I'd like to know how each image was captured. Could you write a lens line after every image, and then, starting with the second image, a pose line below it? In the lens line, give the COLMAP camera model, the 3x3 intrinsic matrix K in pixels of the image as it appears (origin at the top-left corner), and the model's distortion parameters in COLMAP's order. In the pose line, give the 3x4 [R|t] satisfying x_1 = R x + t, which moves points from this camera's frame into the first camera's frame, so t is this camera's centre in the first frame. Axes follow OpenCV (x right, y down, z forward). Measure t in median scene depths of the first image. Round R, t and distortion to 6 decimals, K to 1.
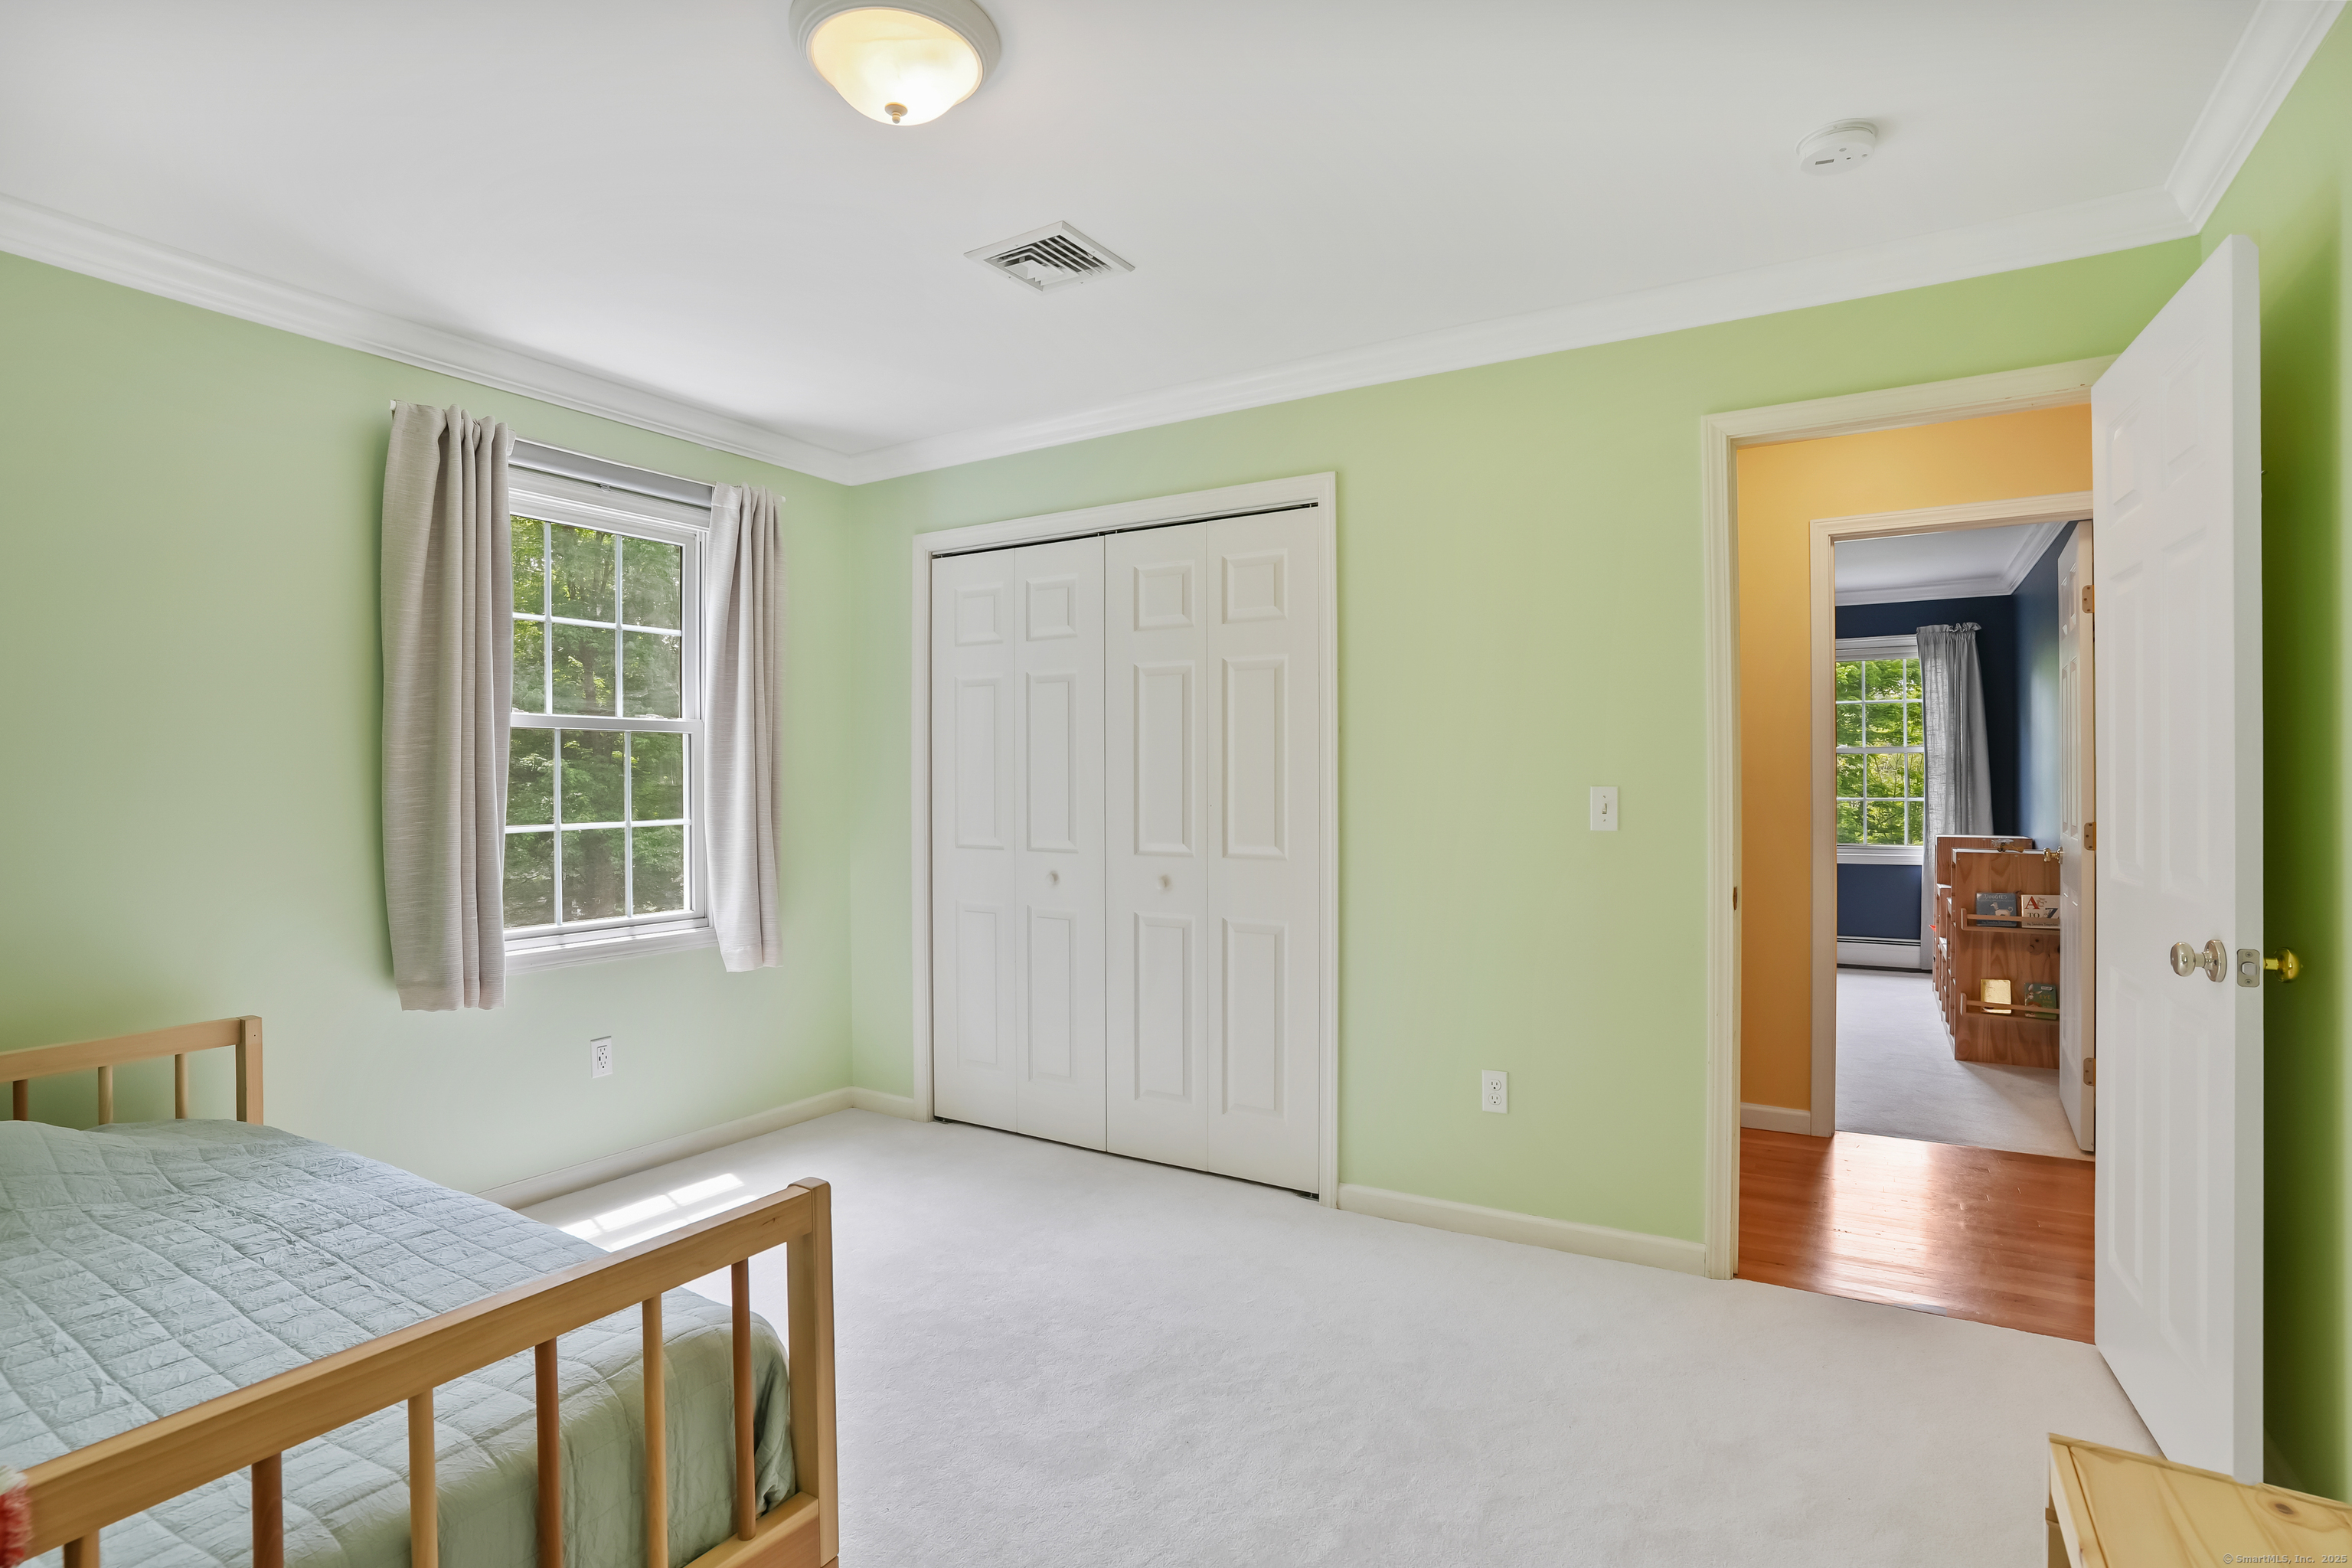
lens RADIAL K [[1159.5, 0, 1176.0], [0, 1159.5, 784.0], [0, 0, 1]] dist [-0.064295, 0.029120]
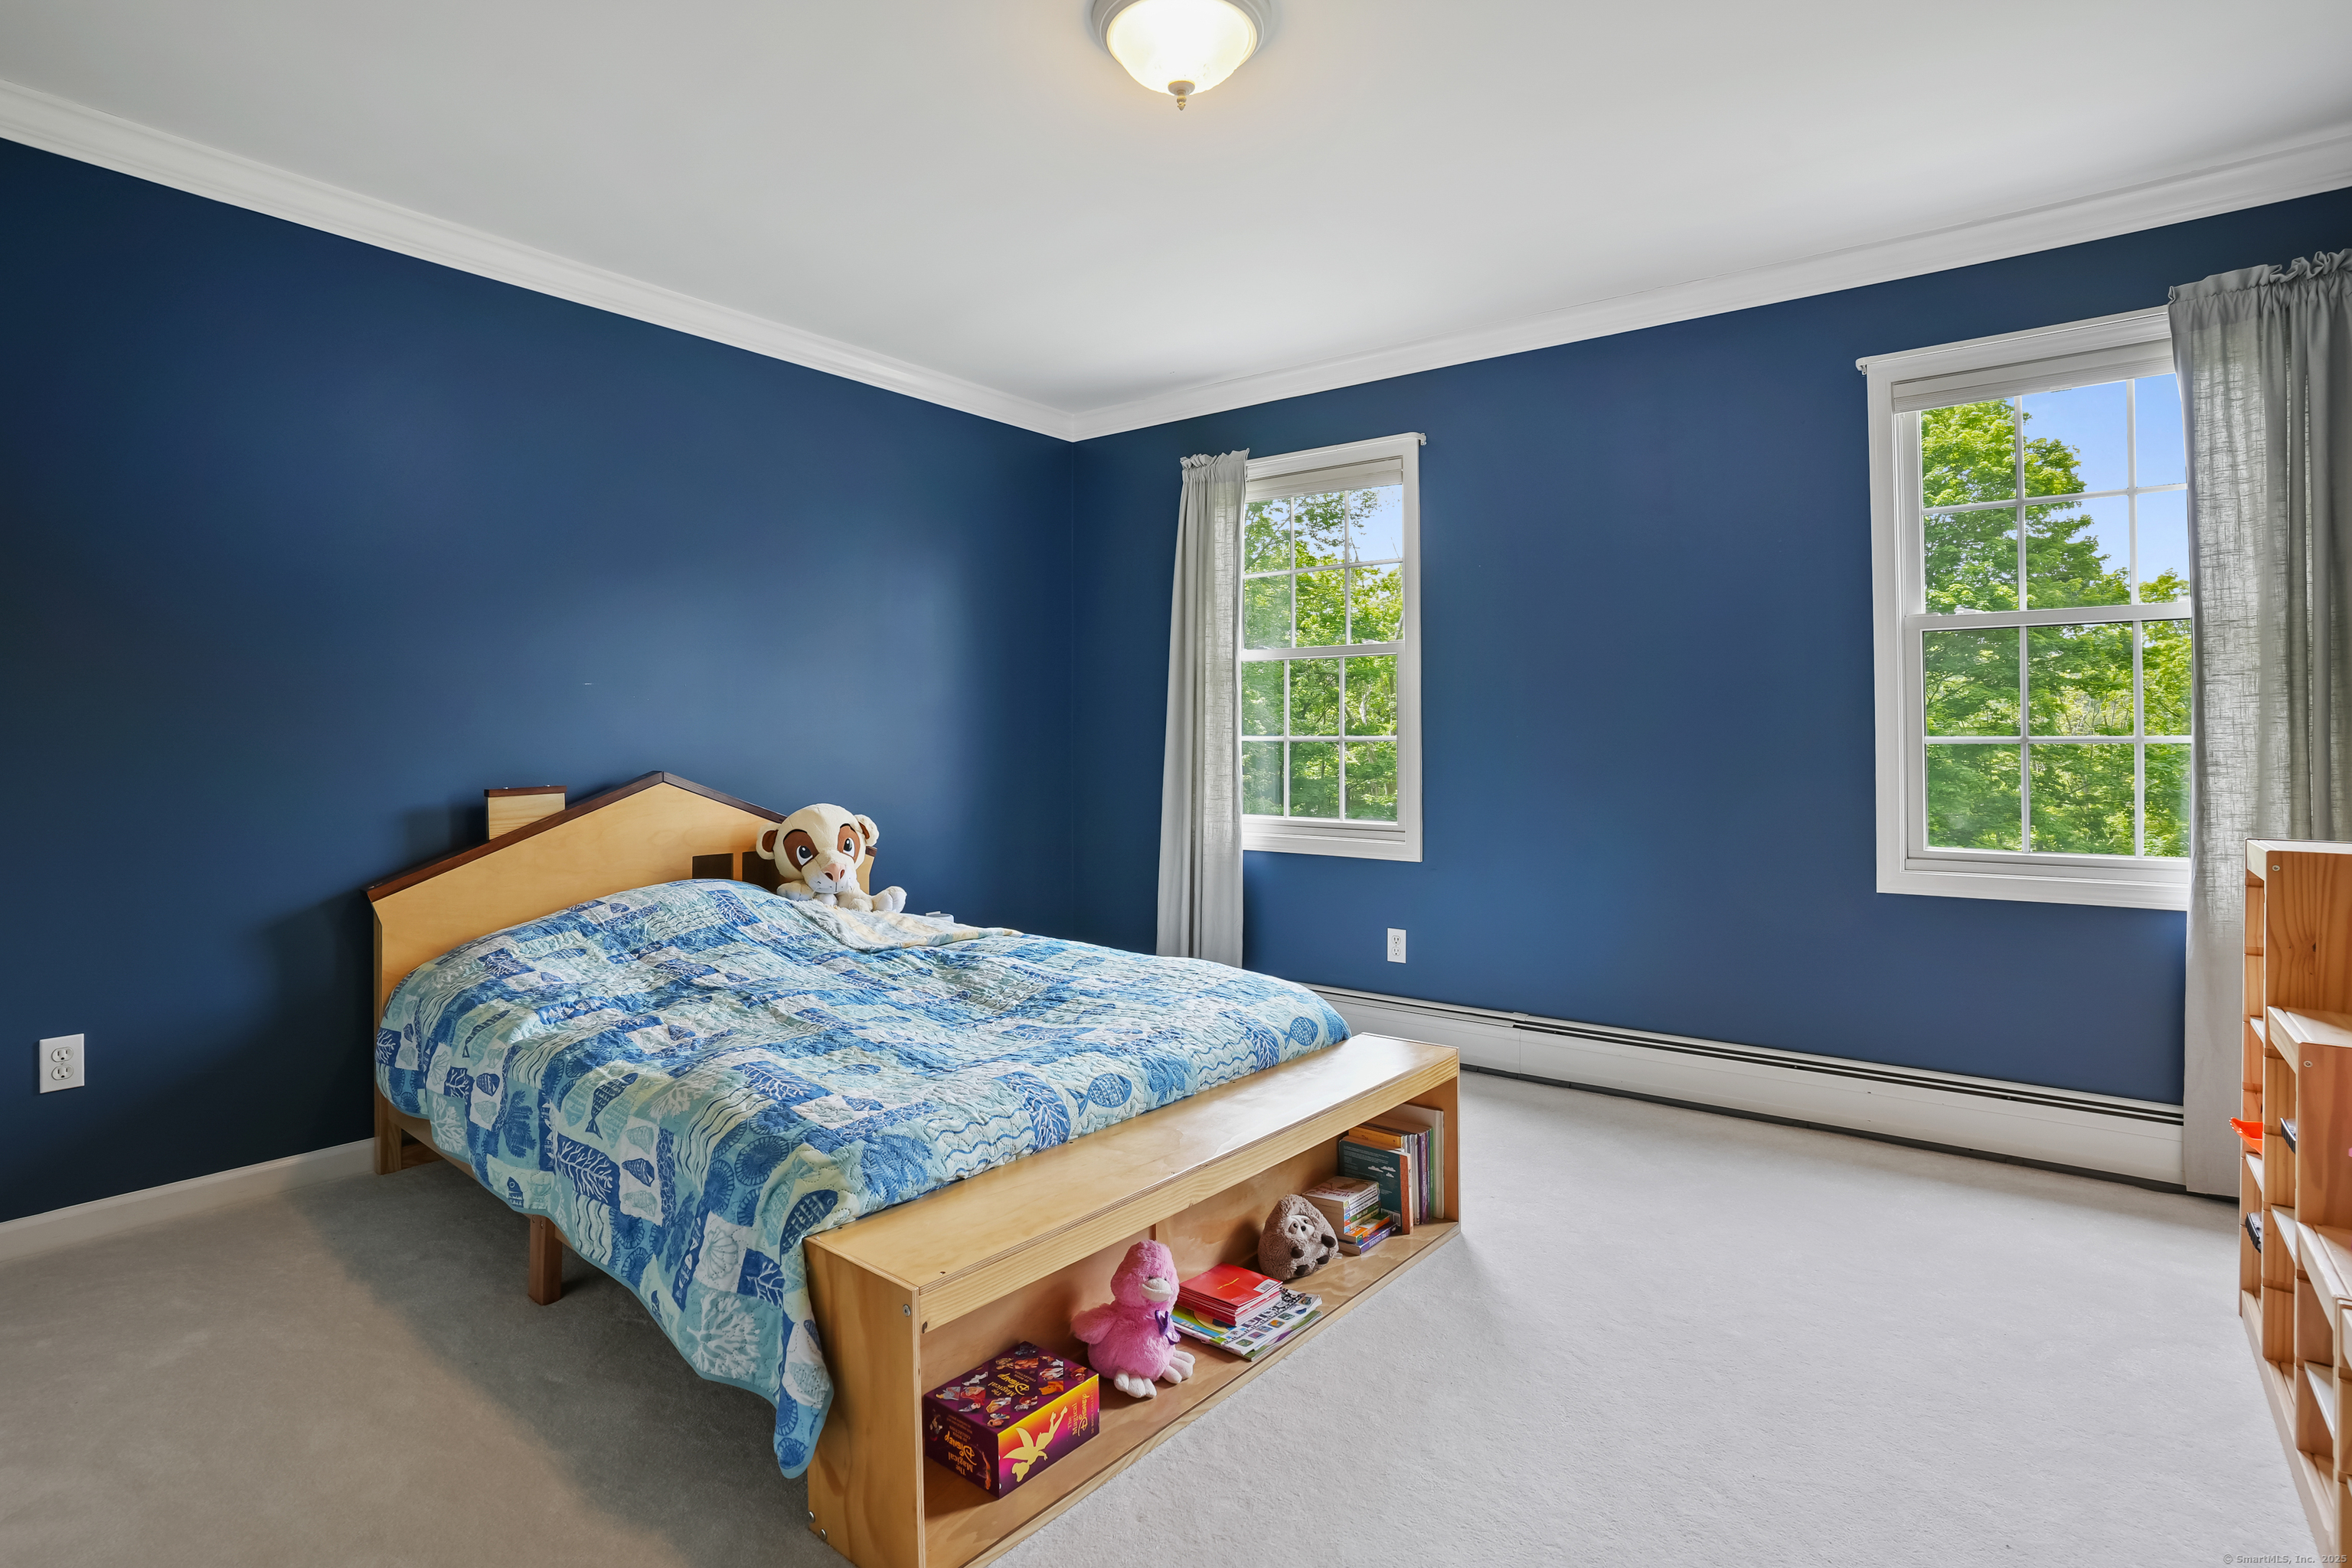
lens RADIAL K [[1159.5, 0, 1176.0], [0, 1159.5, 784.0], [0, 0, 1]] dist [-0.064295, 0.029120]
pose [[0.993002, -0.015068, -0.117129, 0.370707], [0.017206, 0.999703, 0.017266, 0.016203], [0.116834, -0.019161, 0.992967, 0.595057]]
